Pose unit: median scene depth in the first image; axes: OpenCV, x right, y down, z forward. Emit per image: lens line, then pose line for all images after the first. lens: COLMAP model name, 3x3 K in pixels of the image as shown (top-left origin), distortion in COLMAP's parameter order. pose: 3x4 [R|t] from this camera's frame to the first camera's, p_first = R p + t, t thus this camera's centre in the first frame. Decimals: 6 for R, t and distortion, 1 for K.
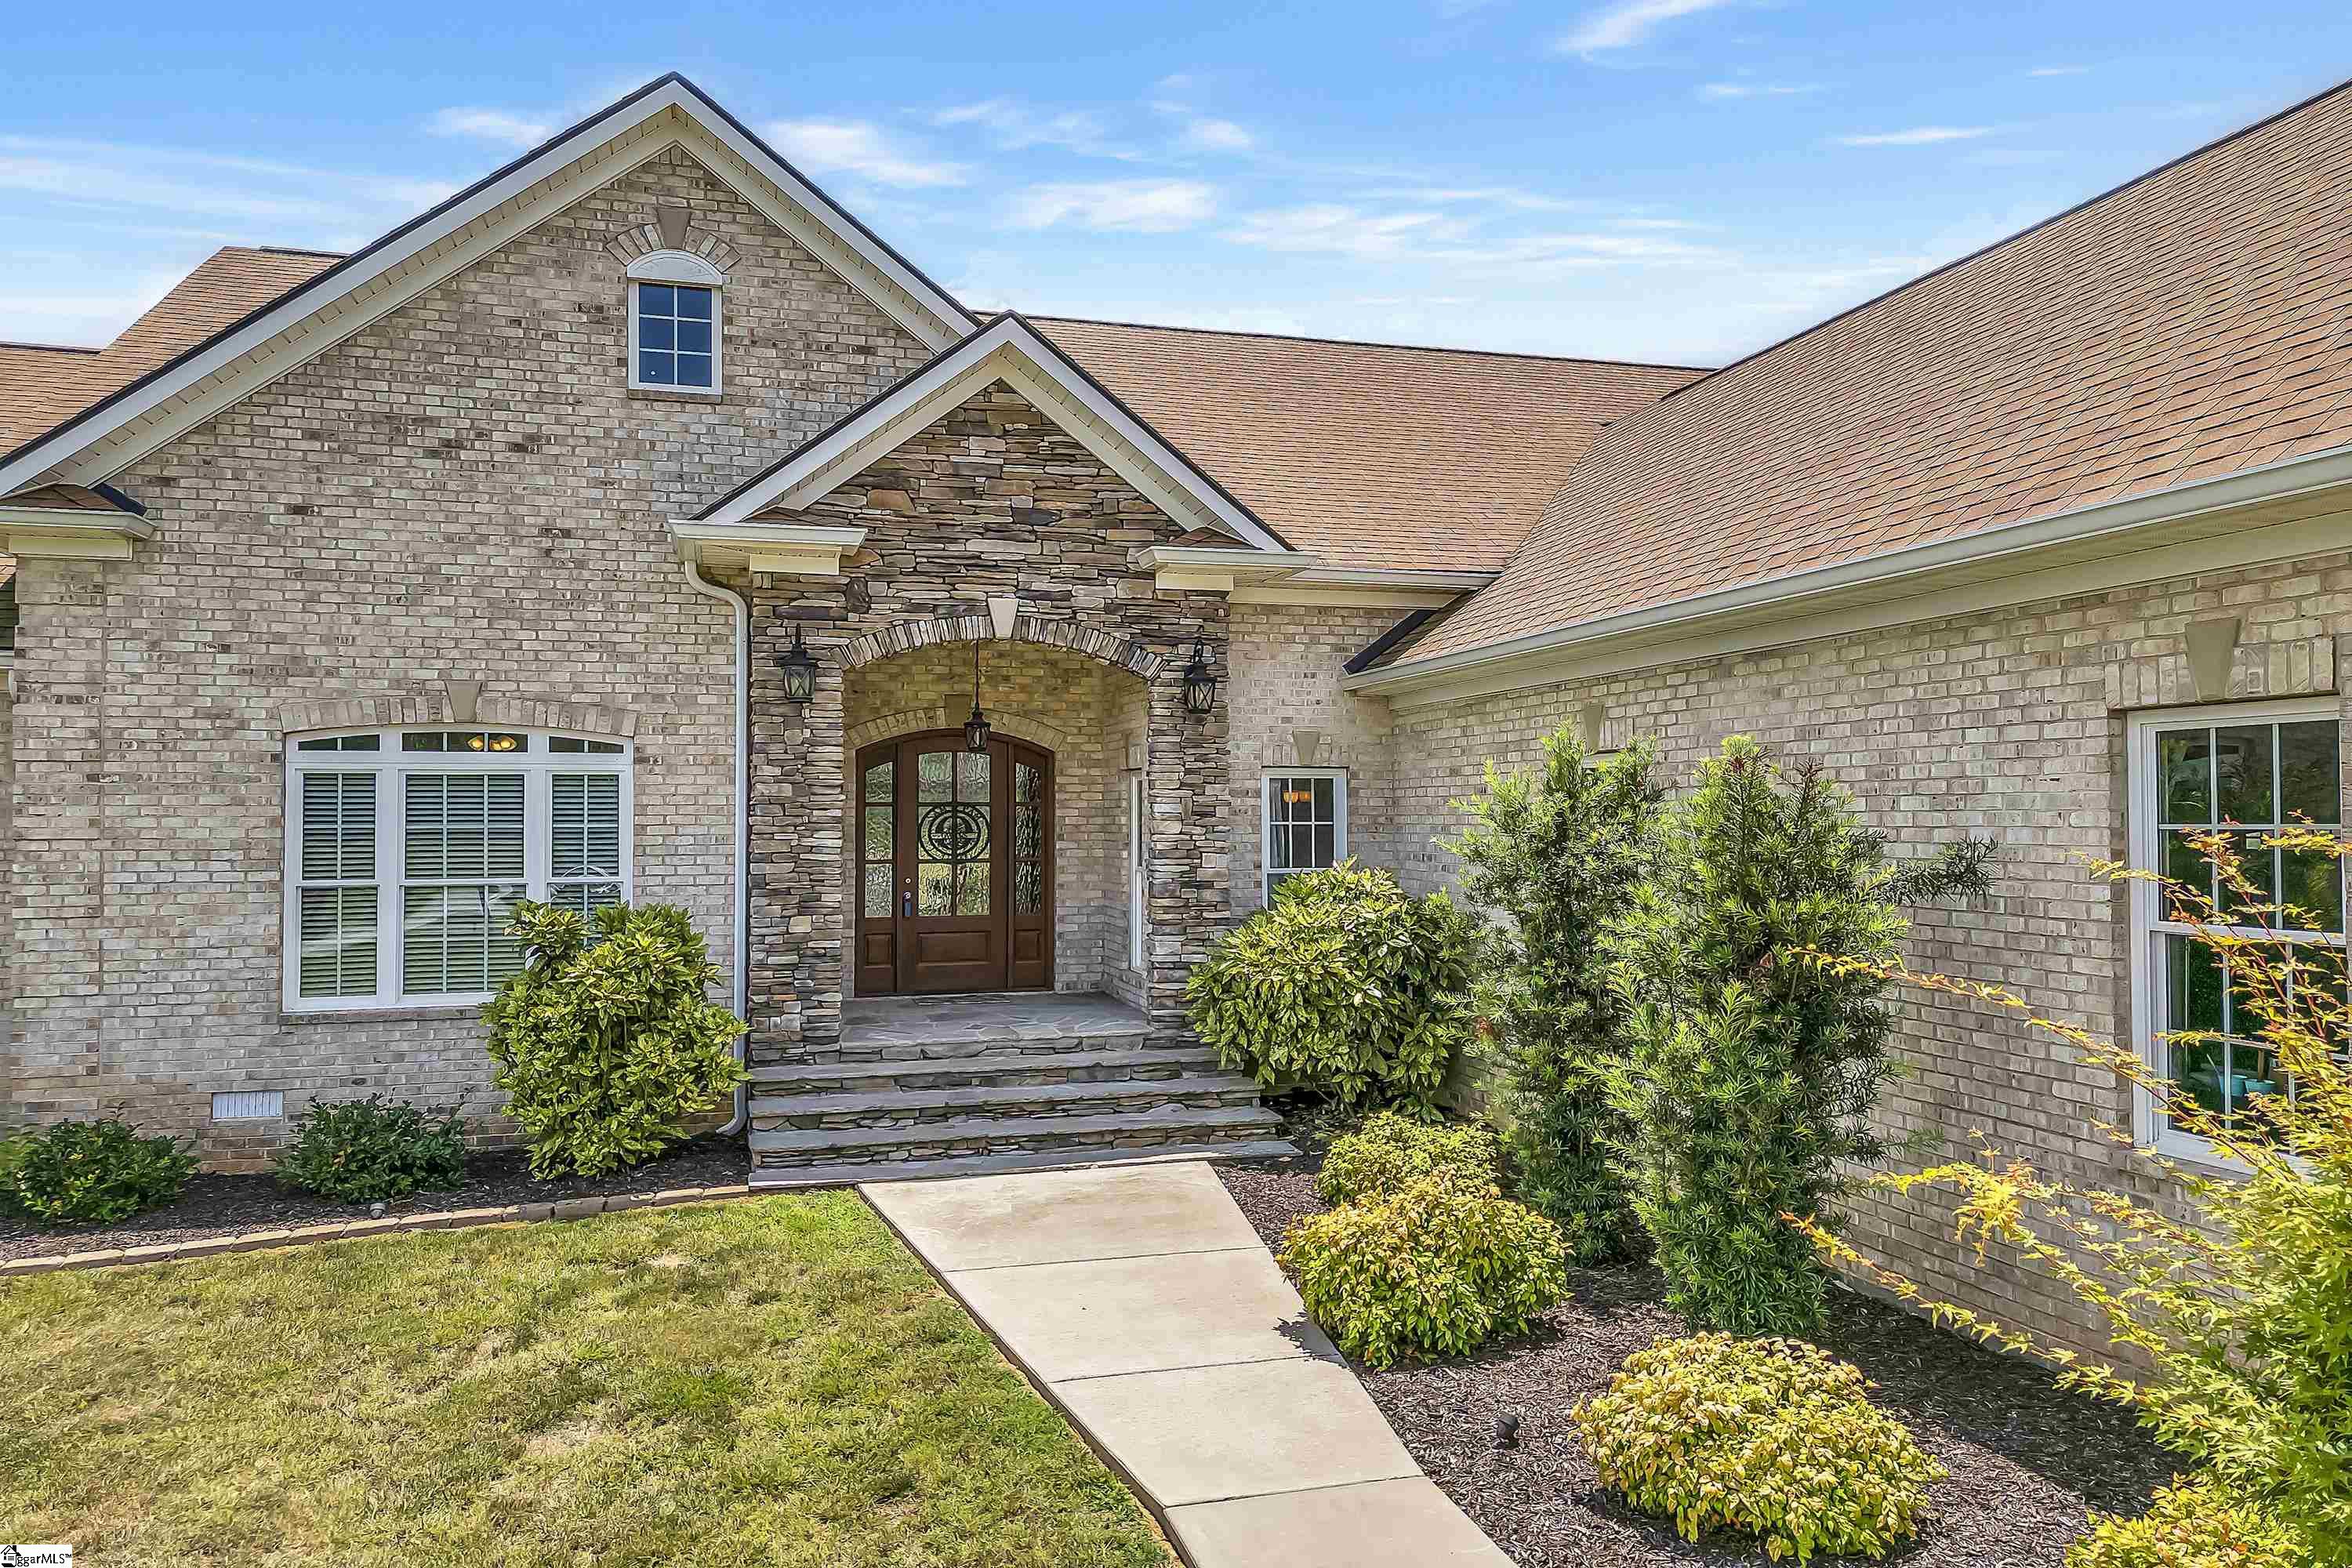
lens RADIAL K [[1677.3, 0, 1178.6], [0, 1677.3, 800.5], [0, 0, 1]] dist [0.037627, -0.016318]
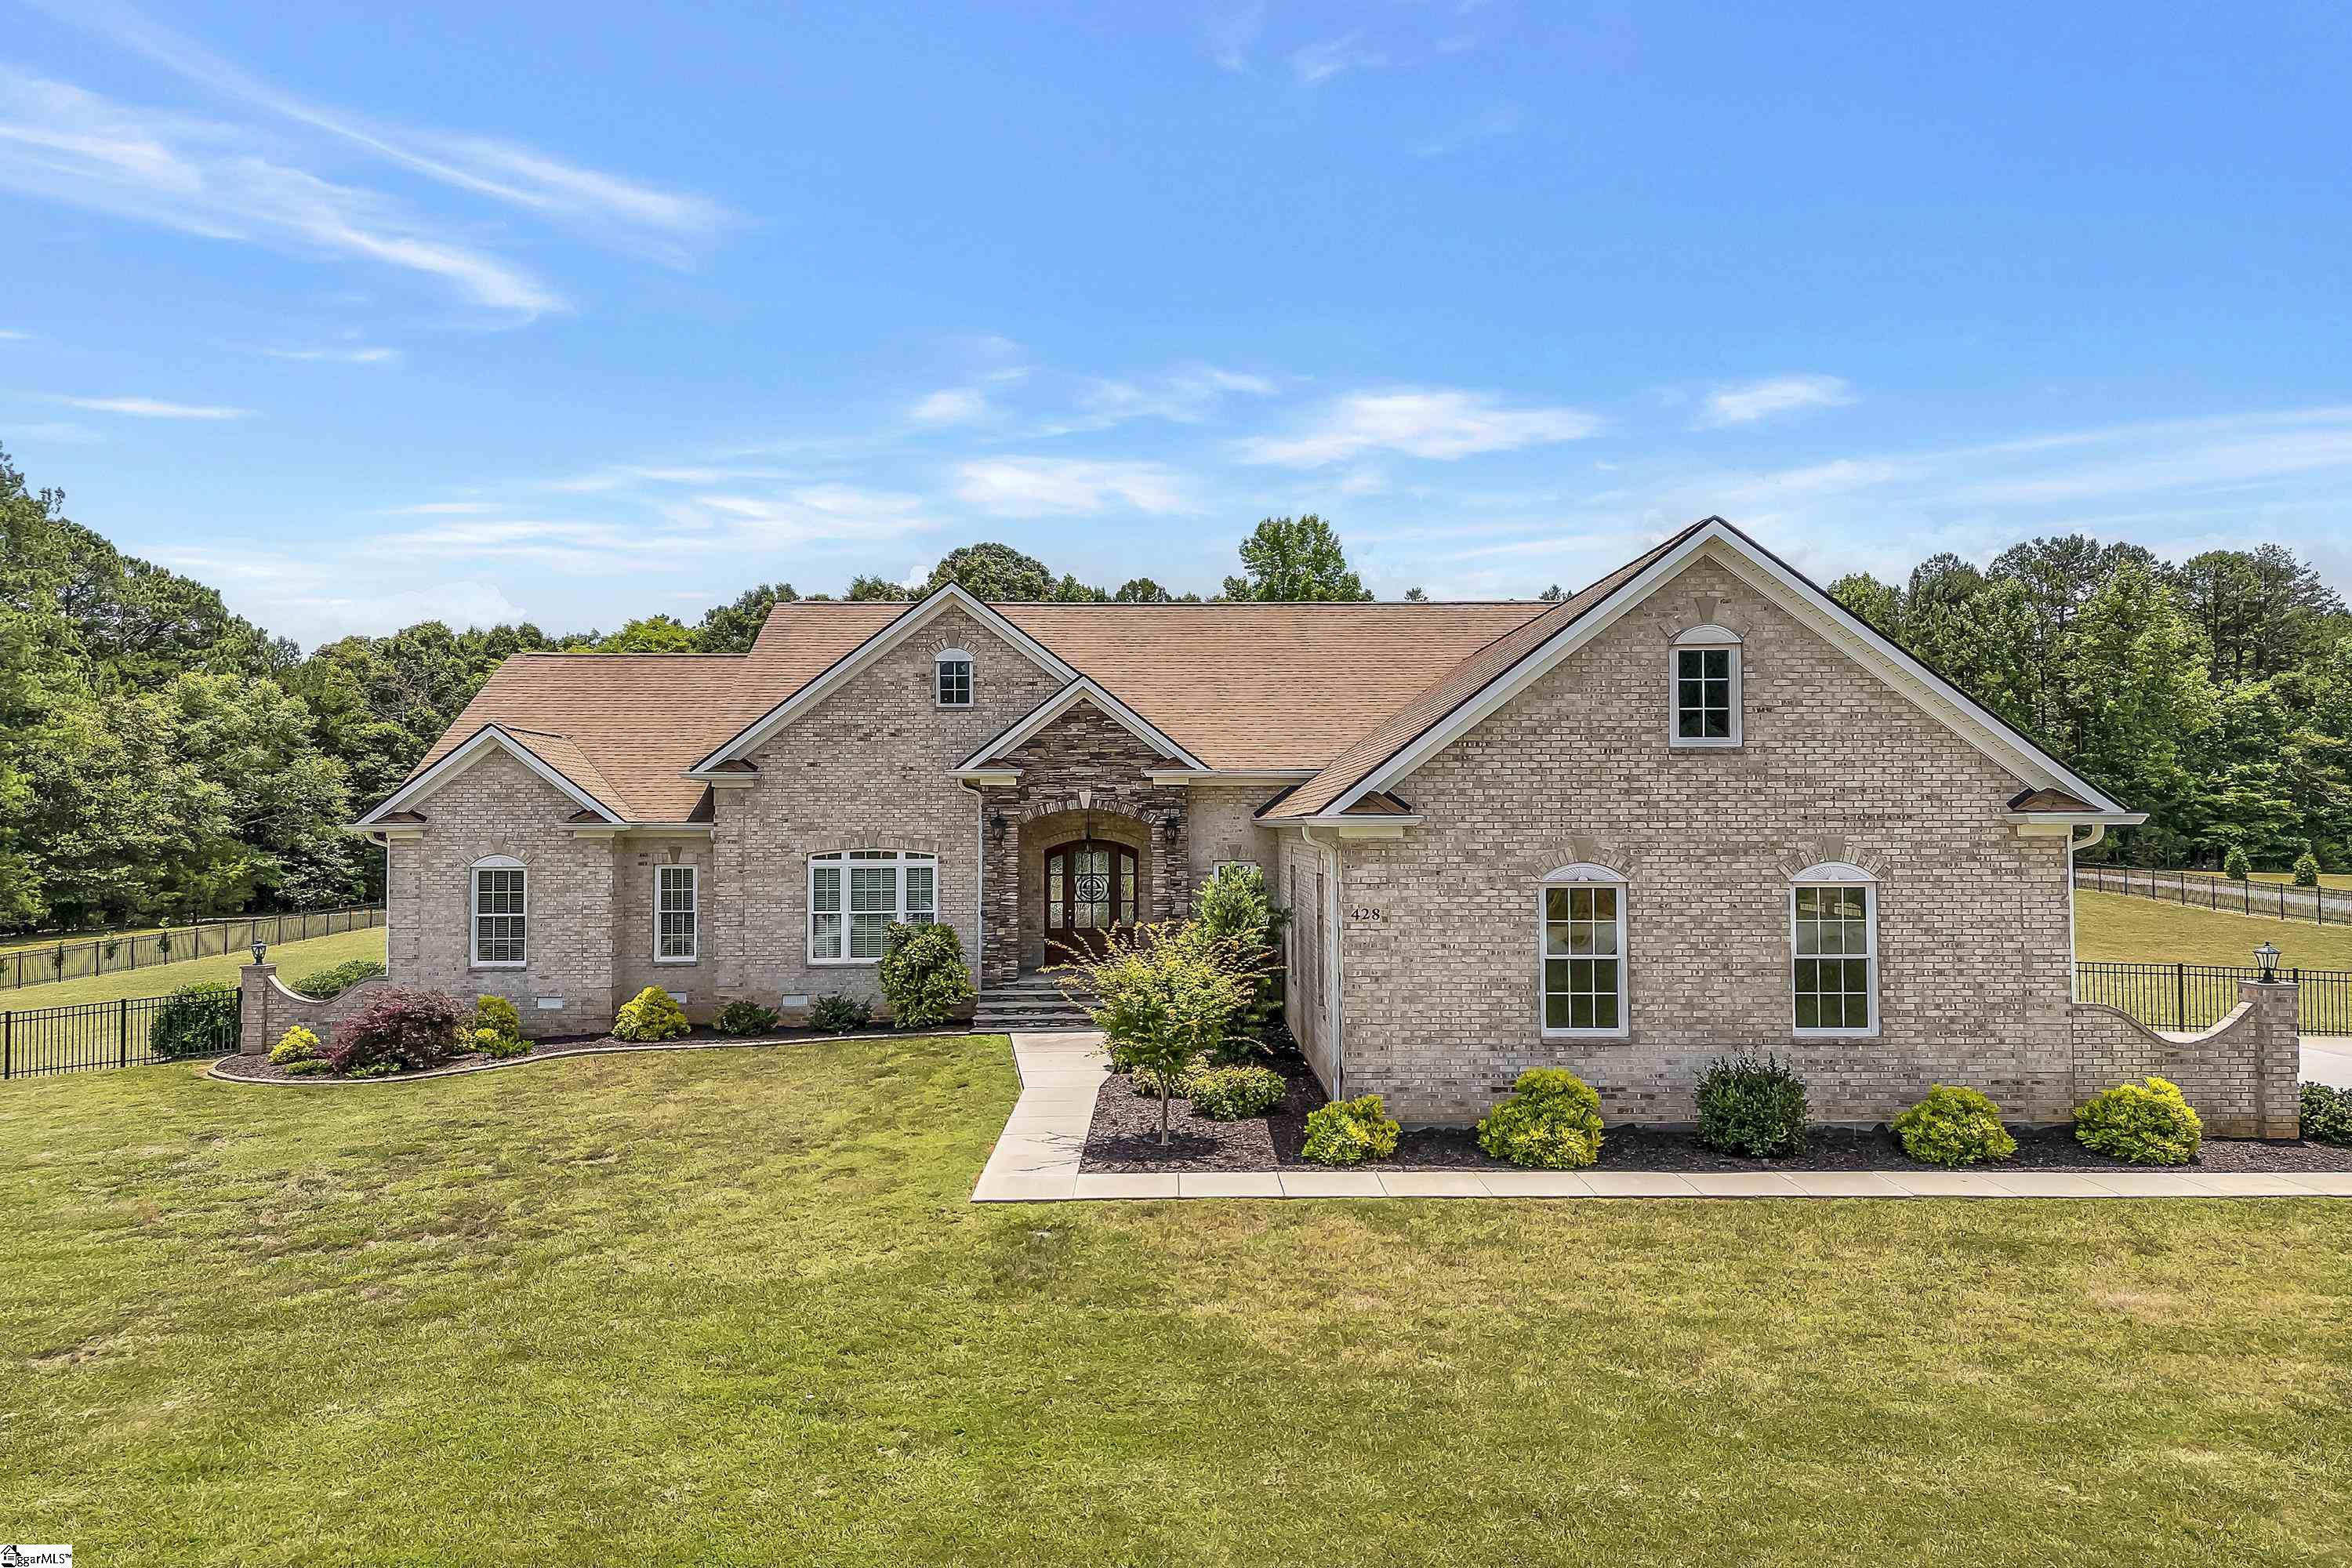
lens RADIAL K [[1677.3, 0, 1179.6], [0, 1677.3, 778.4], [0, 0, 1]] dist [0.037627, -0.016318]
pose [[0.967283, -0.011179, -0.253454, 0.632197], [0.007959, 0.999874, -0.013725, -0.110138], [0.253575, 0.011258, 0.967250, -1.258066]]
